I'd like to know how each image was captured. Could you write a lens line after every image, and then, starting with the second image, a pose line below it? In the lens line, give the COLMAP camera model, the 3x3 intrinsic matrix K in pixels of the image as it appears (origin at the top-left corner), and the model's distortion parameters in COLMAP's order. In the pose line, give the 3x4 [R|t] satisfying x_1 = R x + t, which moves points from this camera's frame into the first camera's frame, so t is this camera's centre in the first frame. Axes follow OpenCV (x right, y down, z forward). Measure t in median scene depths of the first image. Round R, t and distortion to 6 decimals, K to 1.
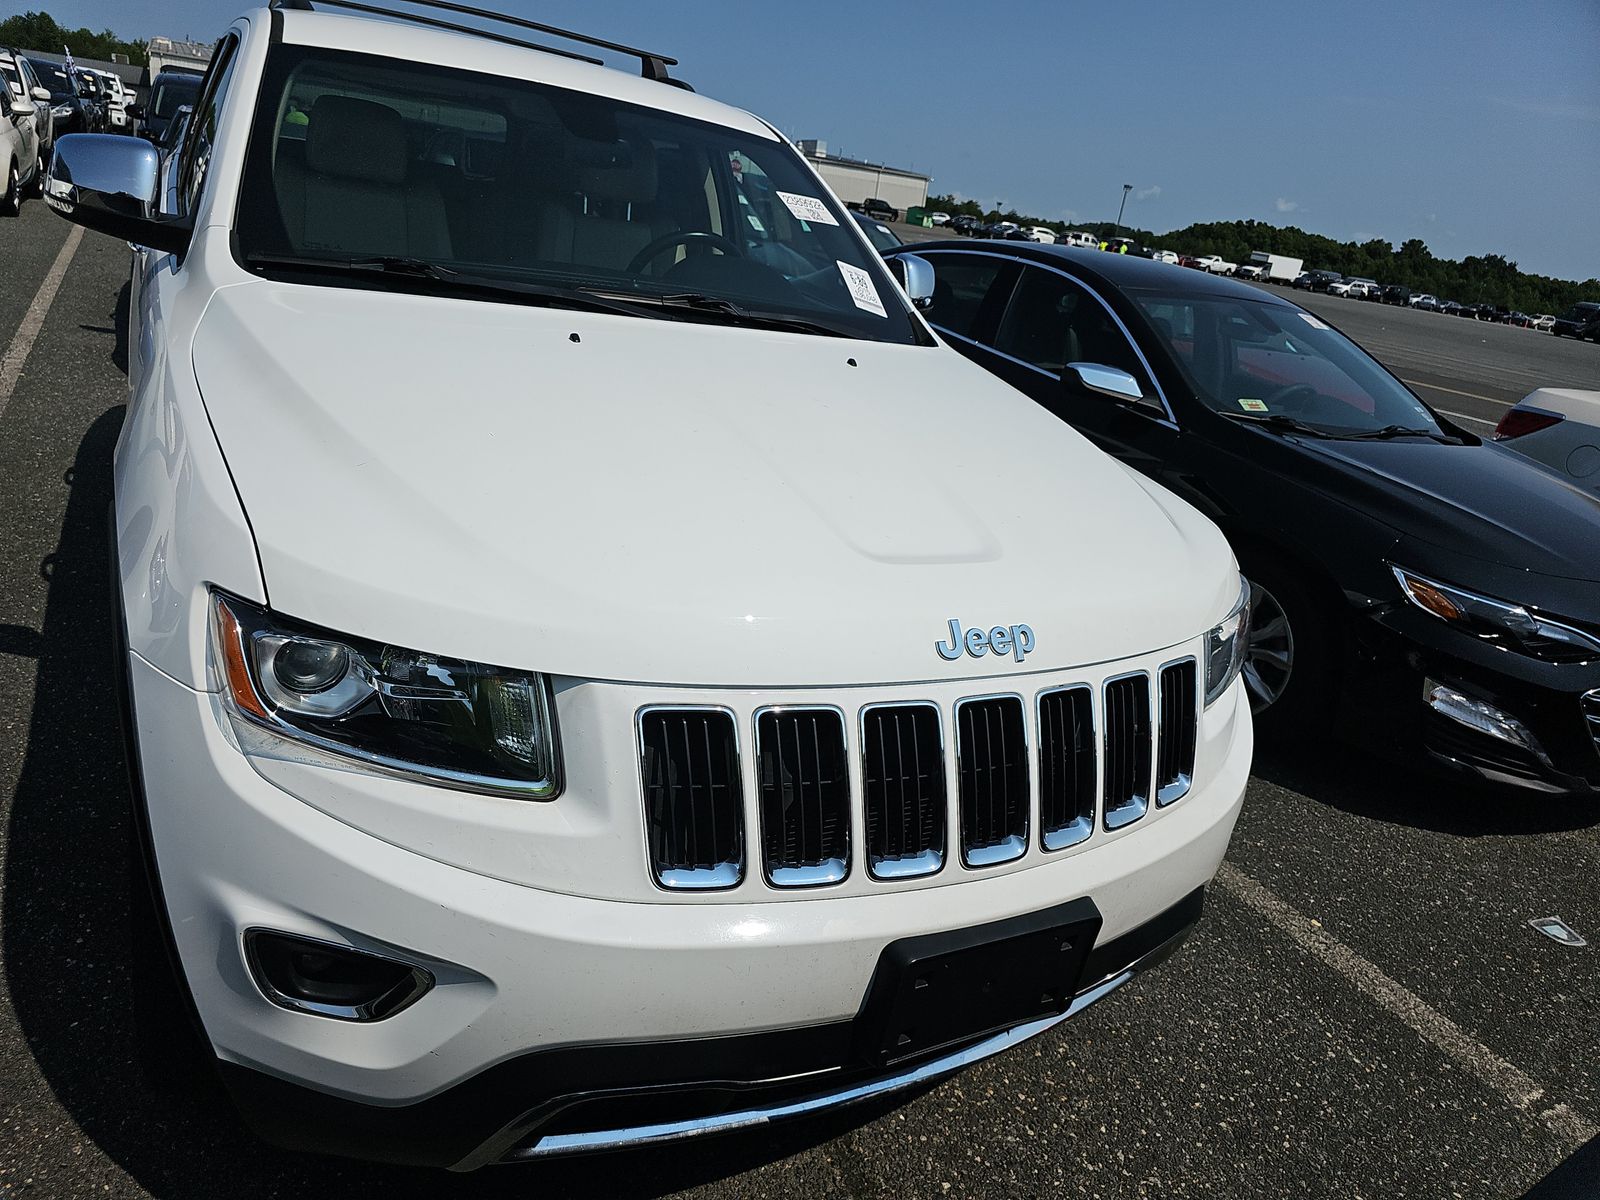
lens RADIAL K [[1088.3, 0, 799.4], [0, 1088.3, 608.8], [0, 0, 1]] dist [0.022536, -0.035693]
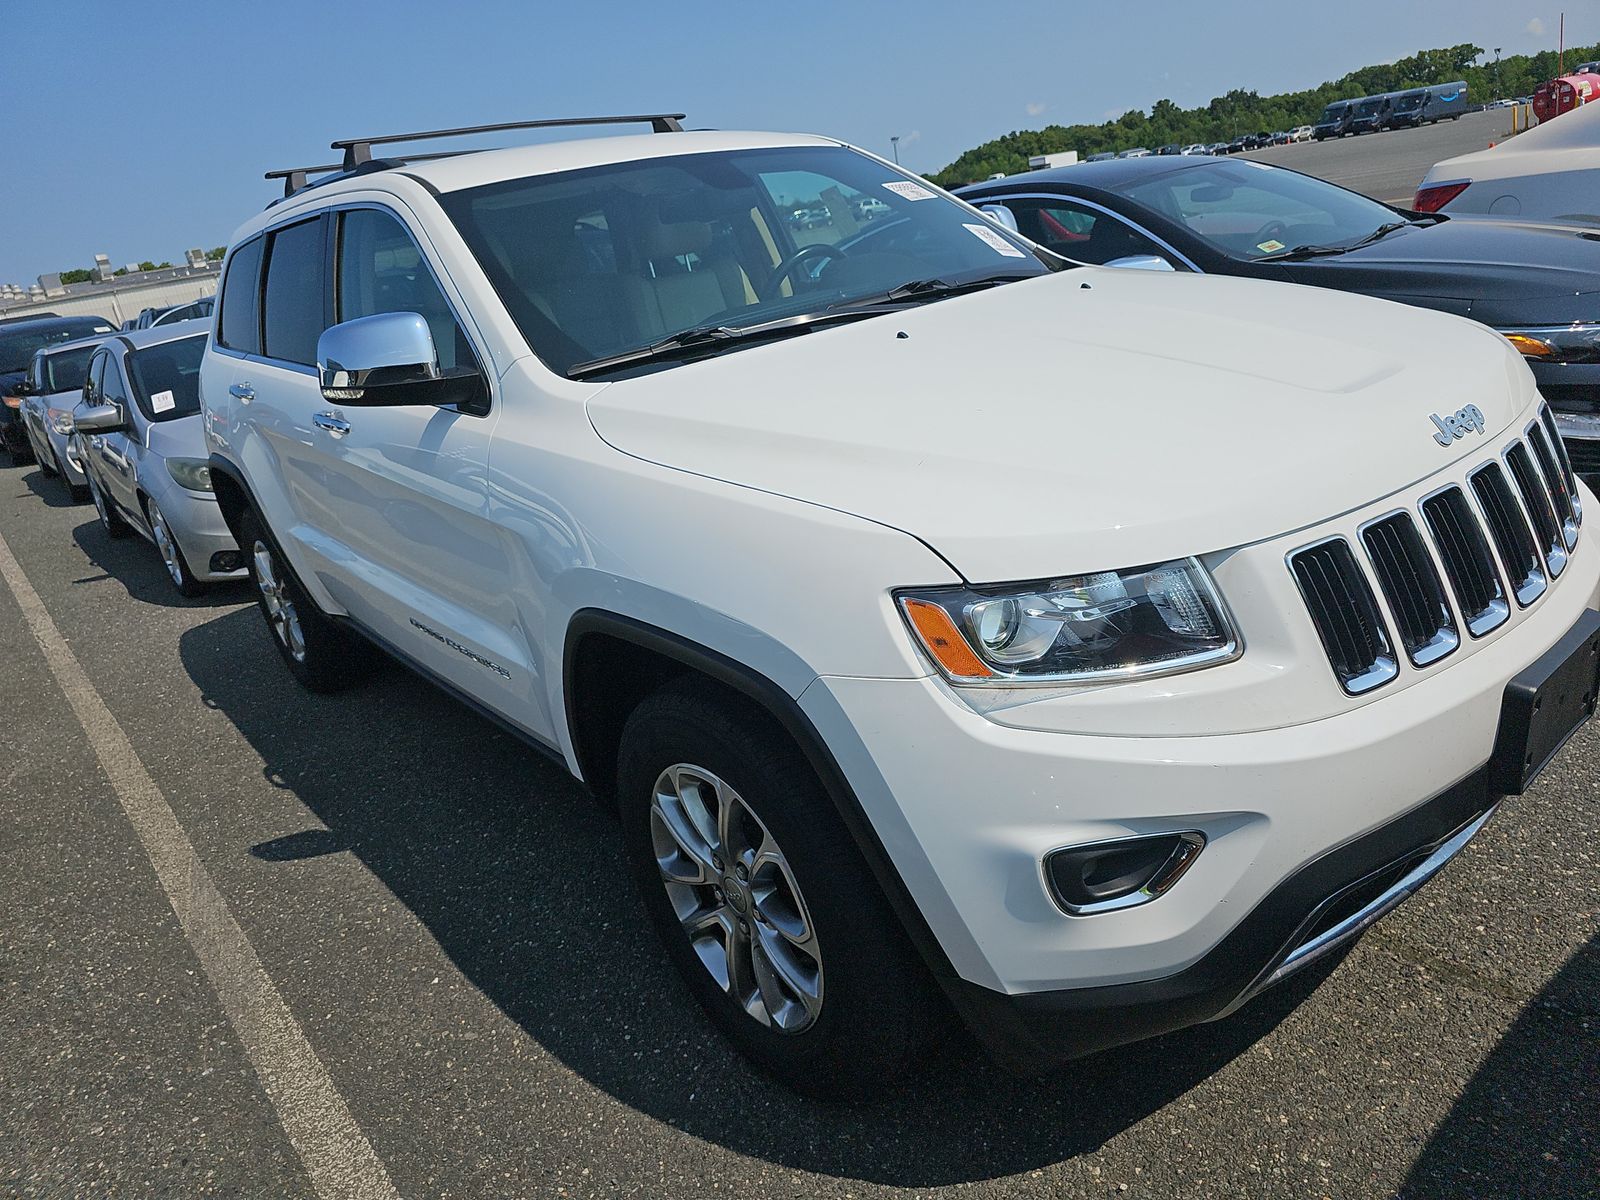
lens RADIAL K [[1088.3, 0, 801.9], [0, 1088.3, 599.3], [0, 0, 1]] dist [0.022536, -0.035693]
pose [[0.933589, -0.349391, 0.079604, -0.345708], [0.351239, 0.936231, -0.010088, -0.015924], [-0.071003, 0.037378, 0.996775, -0.058292]]
